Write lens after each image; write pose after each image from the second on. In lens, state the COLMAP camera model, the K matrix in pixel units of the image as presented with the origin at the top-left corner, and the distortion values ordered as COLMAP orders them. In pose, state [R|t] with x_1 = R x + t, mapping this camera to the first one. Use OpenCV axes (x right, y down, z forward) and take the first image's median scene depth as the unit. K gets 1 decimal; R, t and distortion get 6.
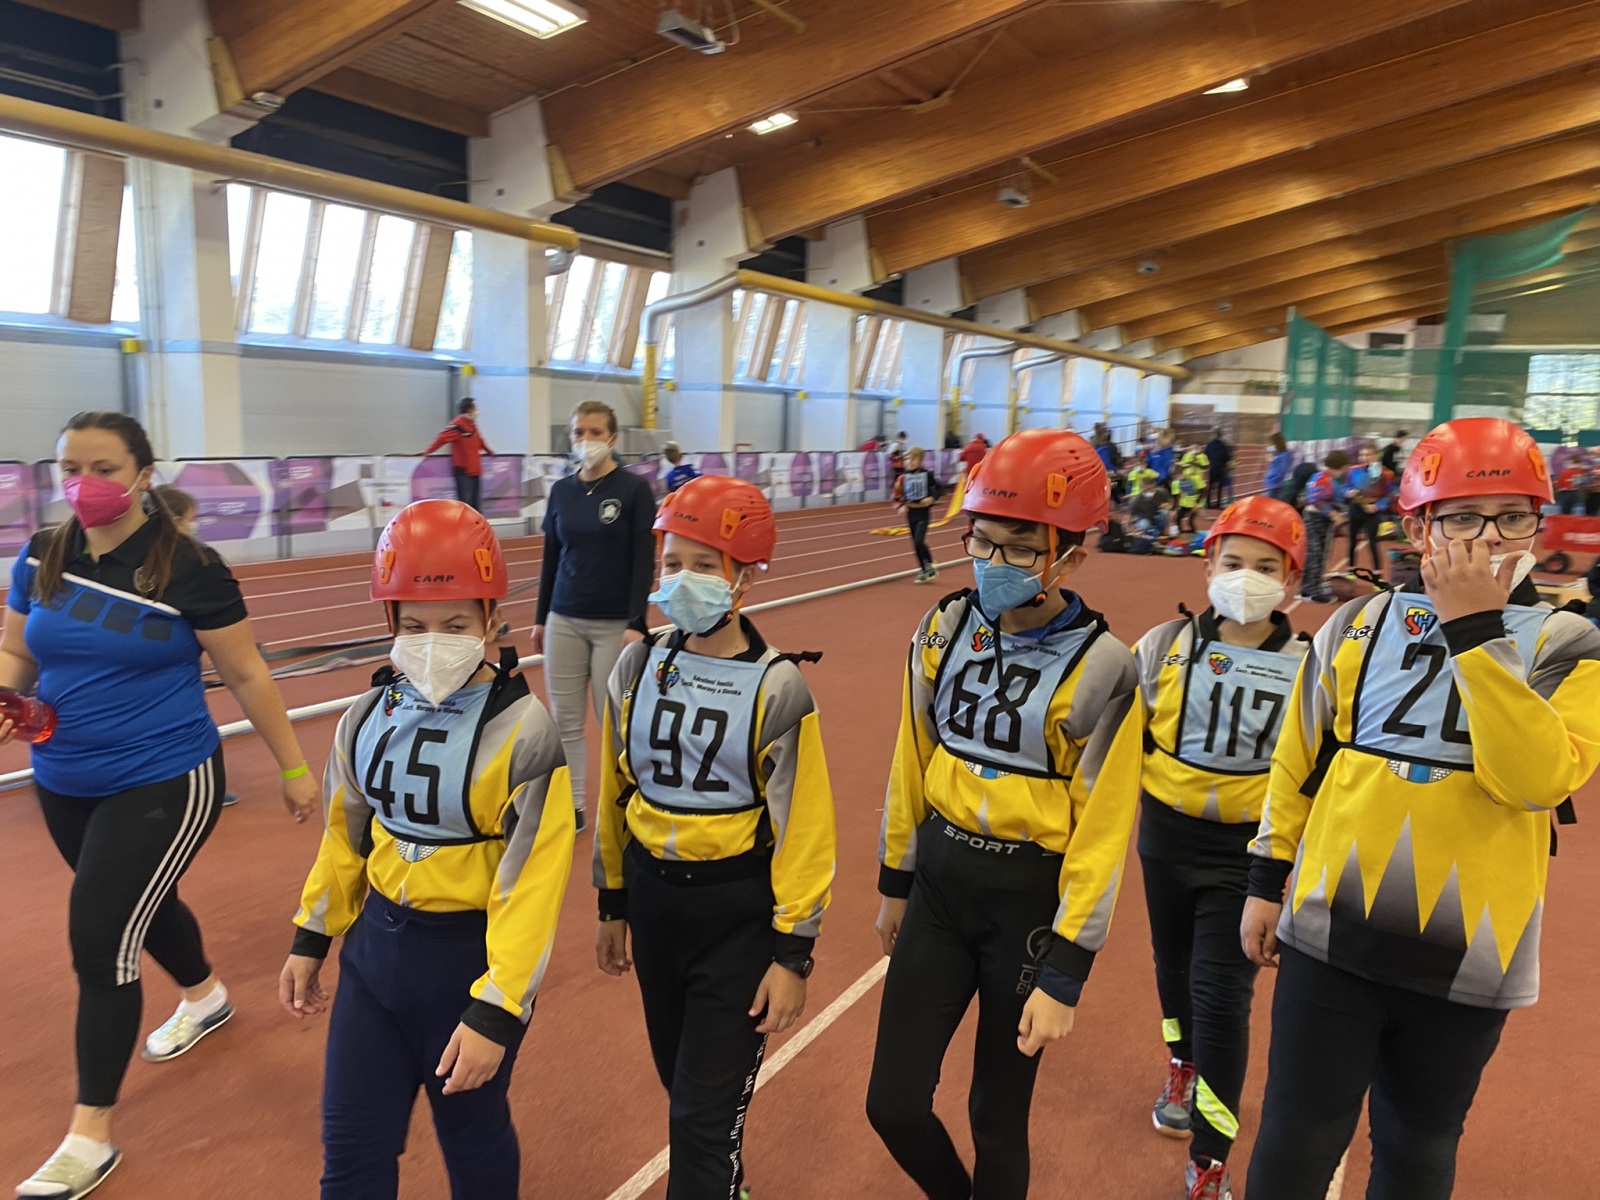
lens RADIAL K [[1225.3, 0, 794.4], [0, 1225.3, 640.7], [0, 0, 1]] dist [0.044674, -0.038929]
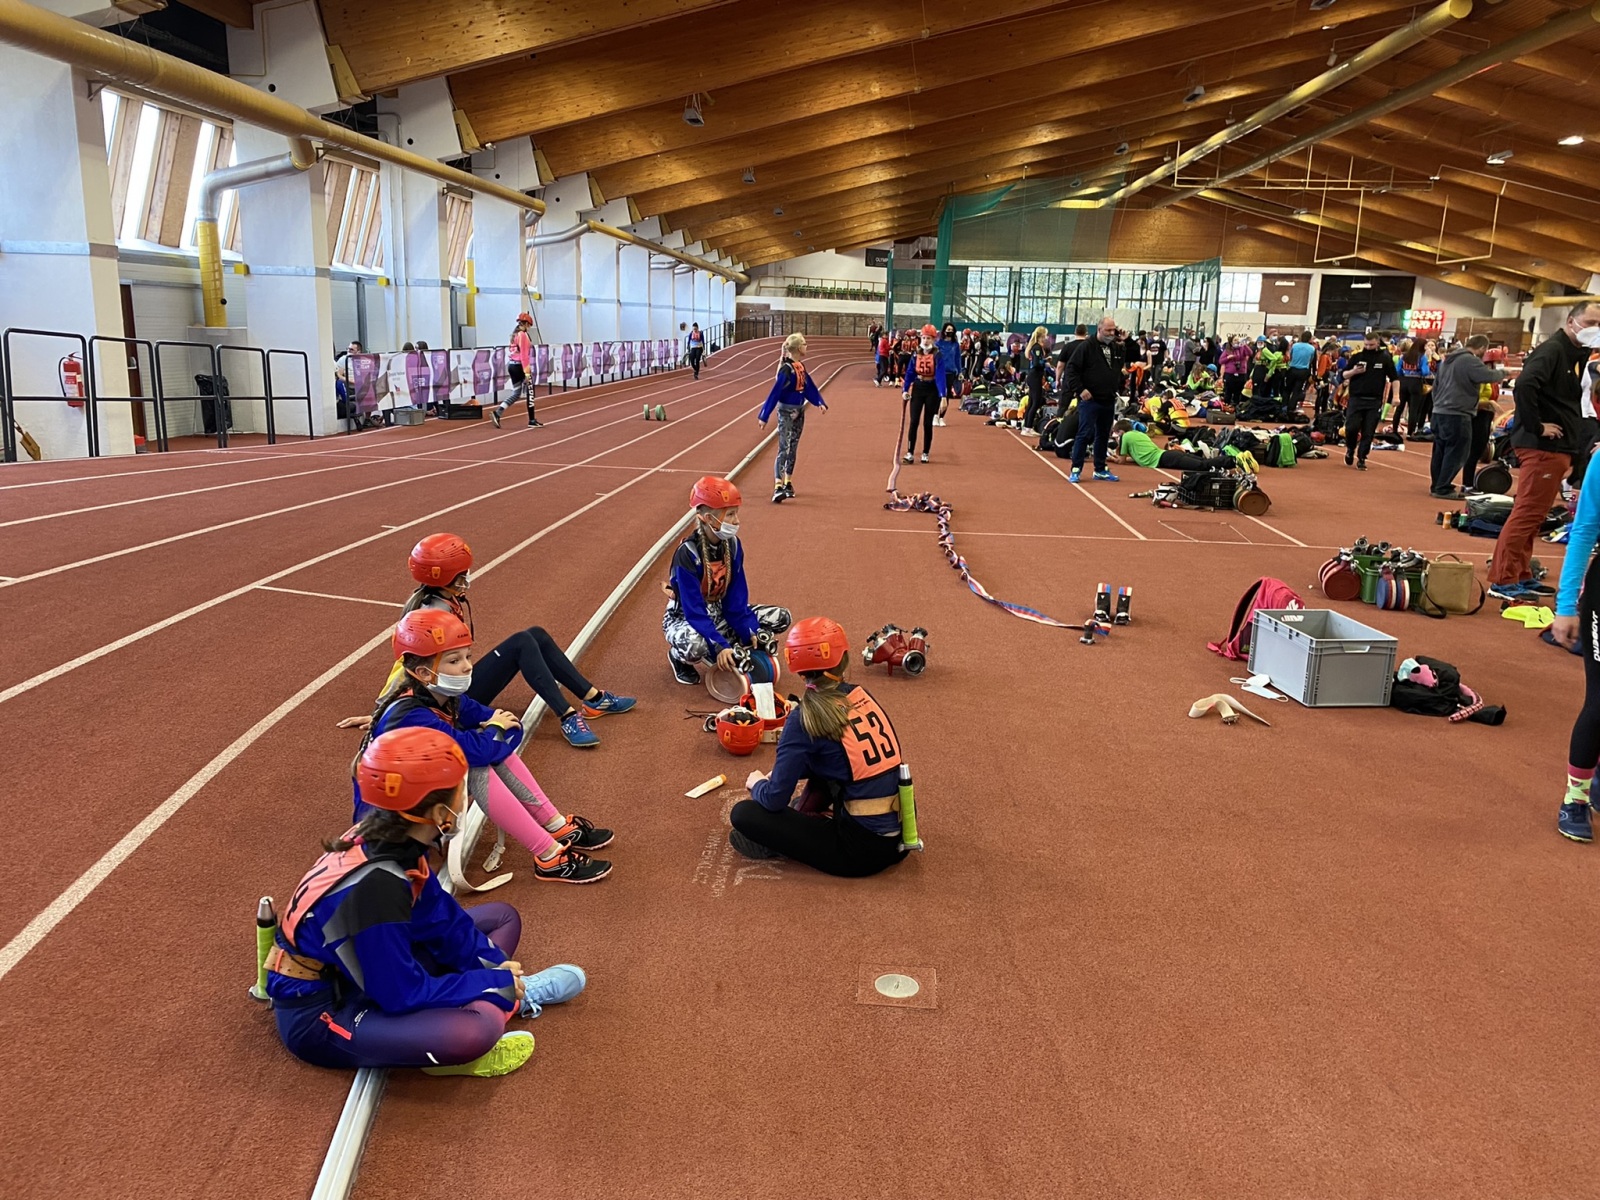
lens RADIAL K [[1225.3, 0, 791.2], [0, 1225.3, 609.4], [0, 0, 1]] dist [0.044674, -0.038929]
pose [[0.908928, -0.098877, 0.405059, -0.419181], [0.074007, 0.994308, 0.076648, 0.067628], [-0.410332, -0.039690, 0.911072, -0.436430]]
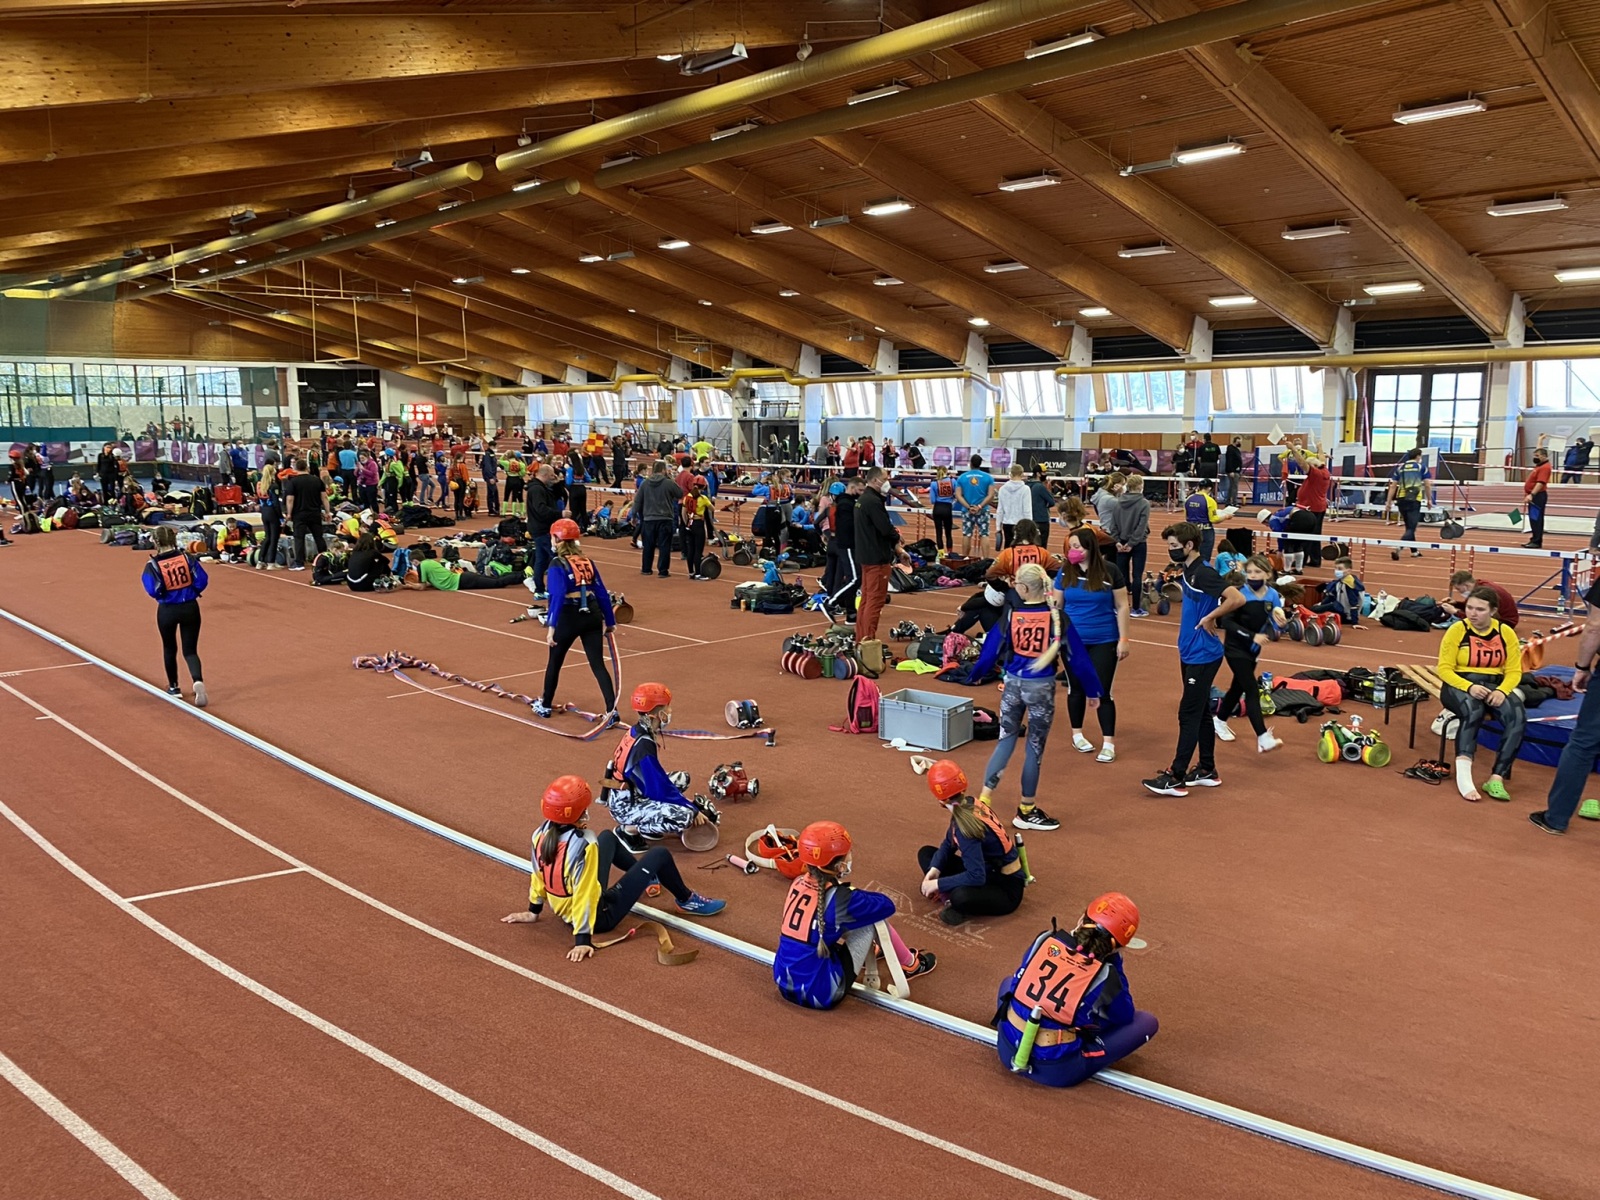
lens RADIAL K [[1225.3, 0, 786.9], [0, 1225.3, 599.7], [0, 0, 1]] dist [0.044674, -0.038929]
pose [[0.316779, -0.175782, 0.932068, -0.594472], [0.186338, 0.975061, 0.120559, 0.011138], [-0.930016, 0.135489, 0.341634, -0.349808]]
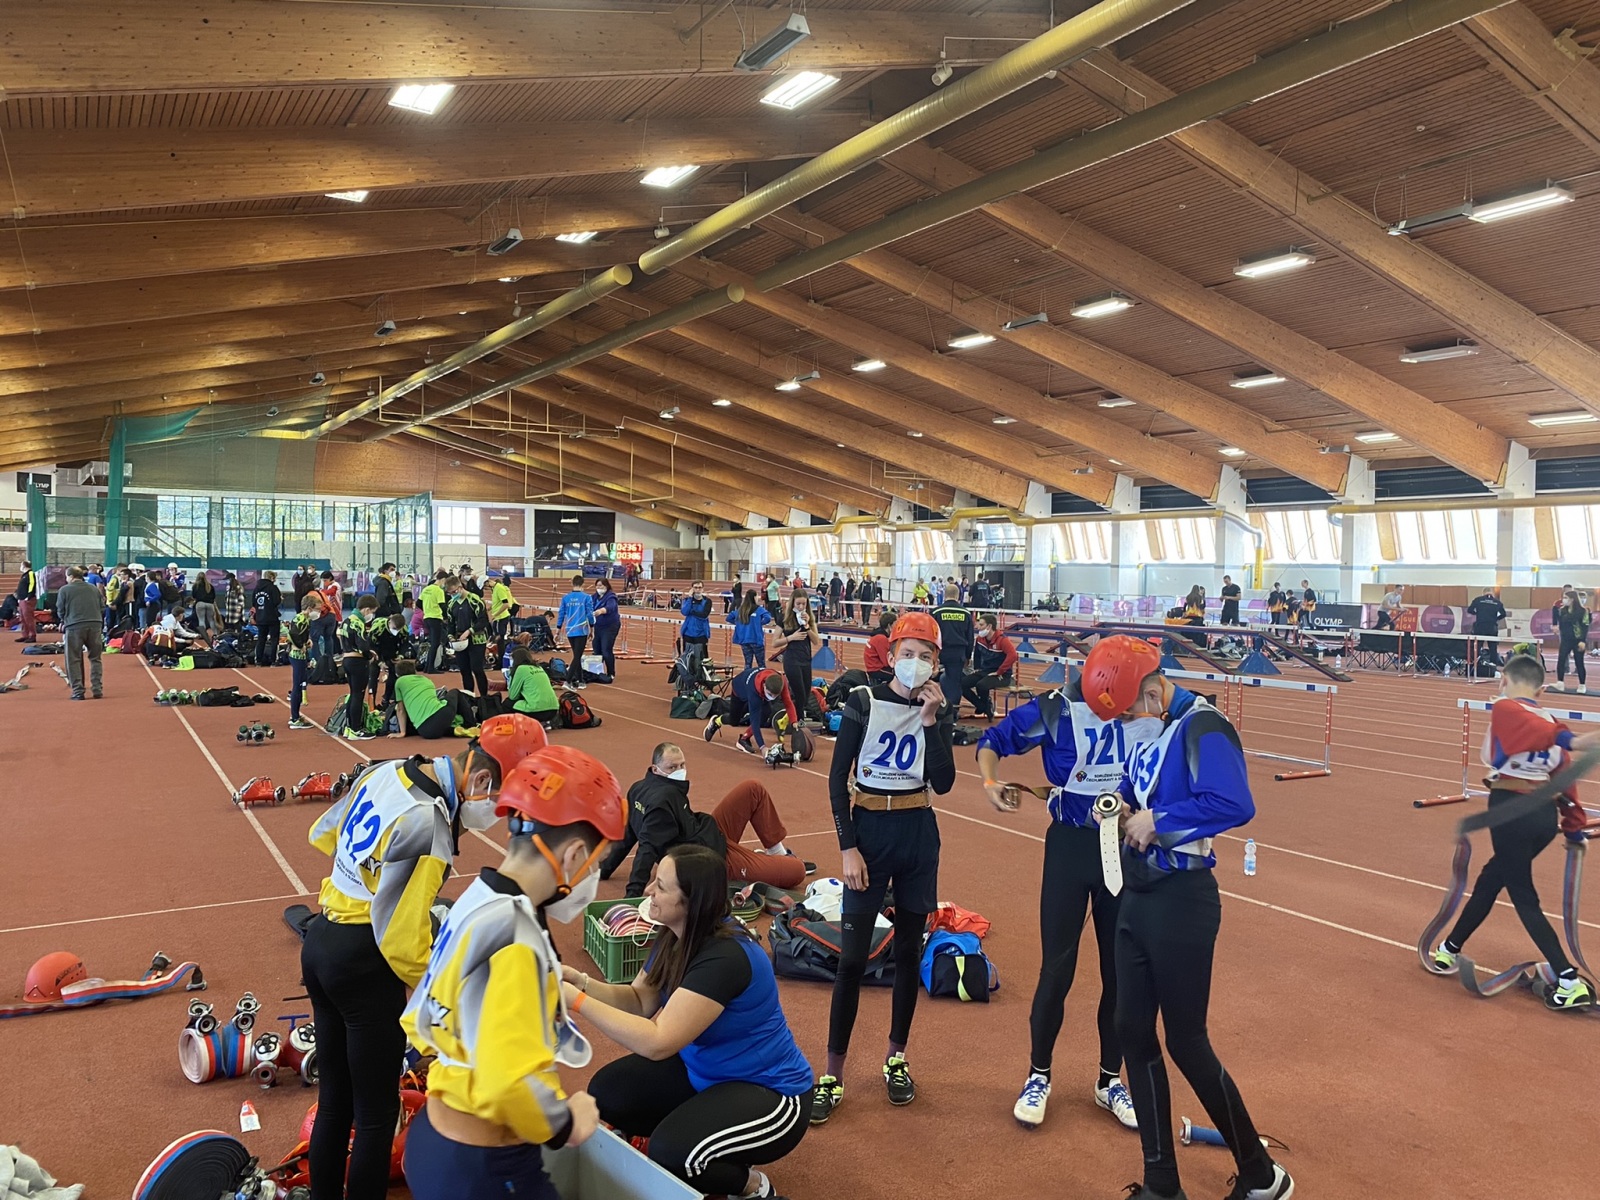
lens RADIAL K [[1225.3, 0, 802.1], [0, 1225.3, 602.4], [0, 0, 1]] dist [0.044674, -0.038929]
pose [[0.509473, -0.048707, 0.859107, -0.323126], [0.157398, 0.986827, -0.037394, 0.046663], [-0.845969, 0.154273, 0.510428, -0.354447]]
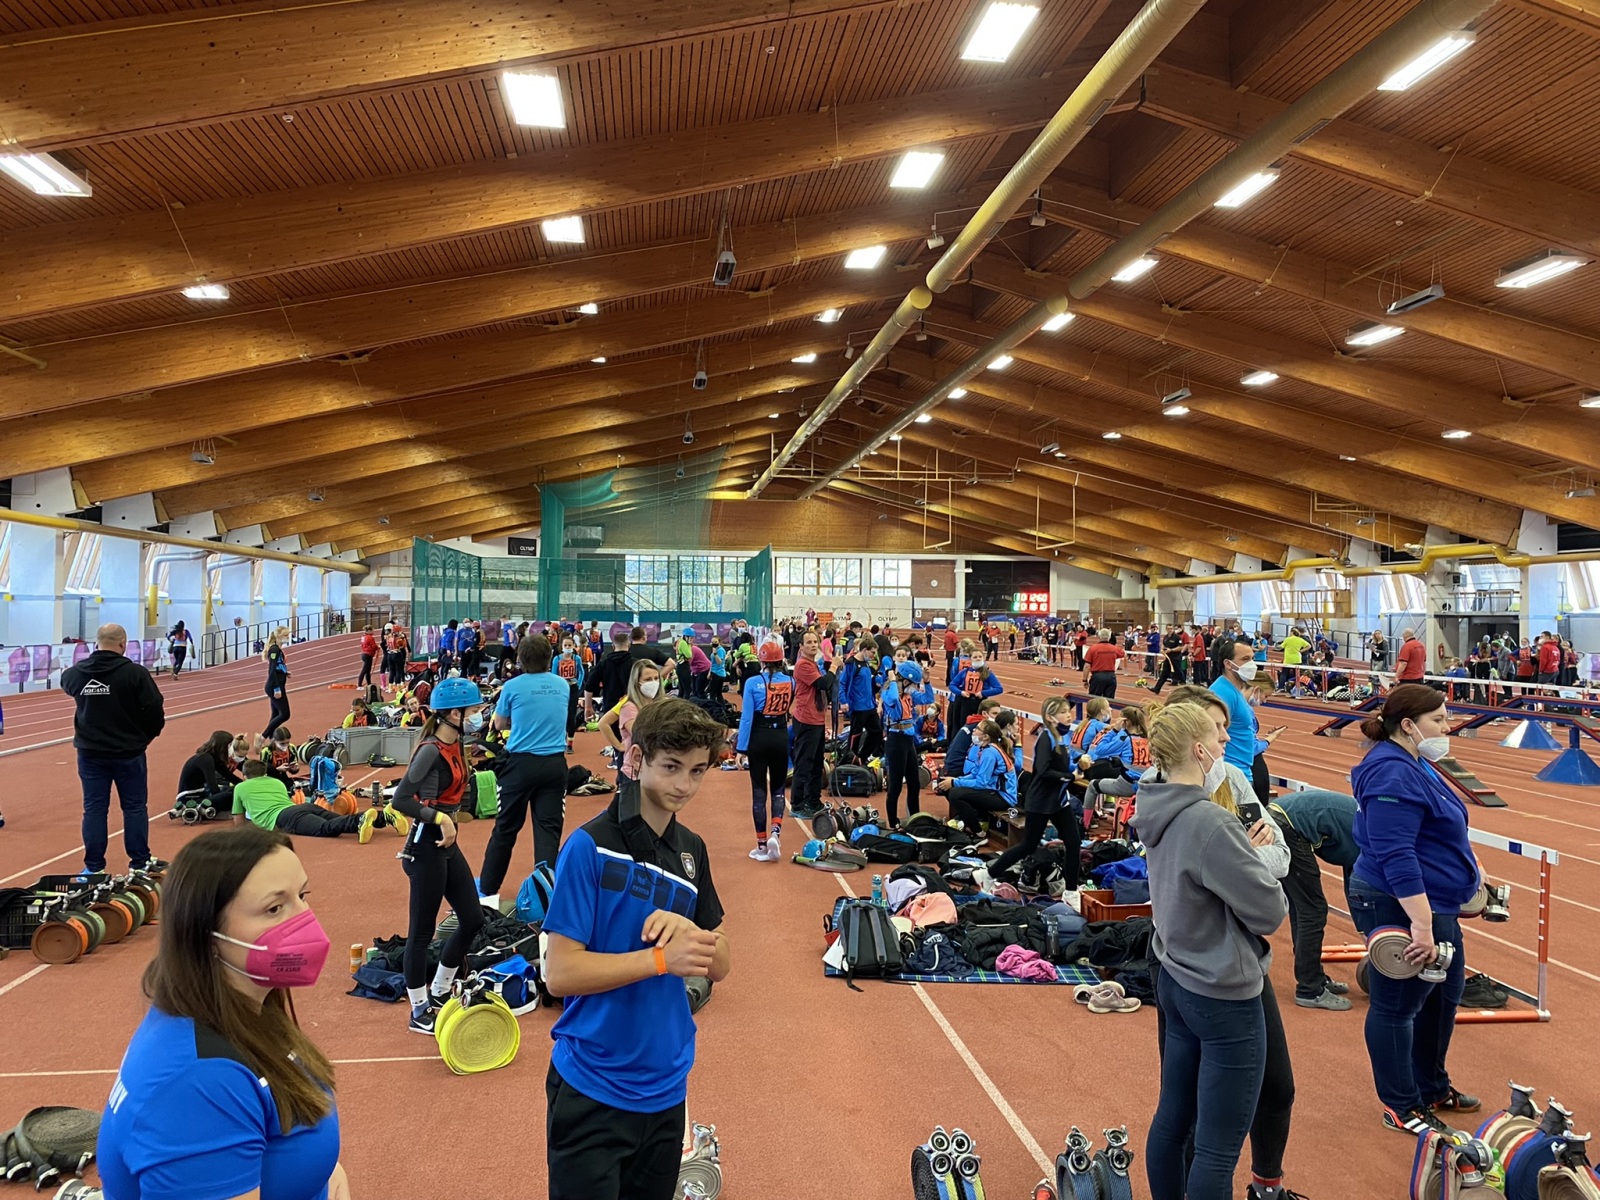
lens RADIAL K [[1225.3, 0, 804.2], [0, 1225.3, 598.8], [0, 0, 1]] dist [0.044674, -0.038929]
pose [[0.808382, -0.016346, 0.588431, -0.082323], [0.121022, 0.982876, -0.138955, 0.059402], [-0.576083, 0.183542, 0.796517, -0.401930]]
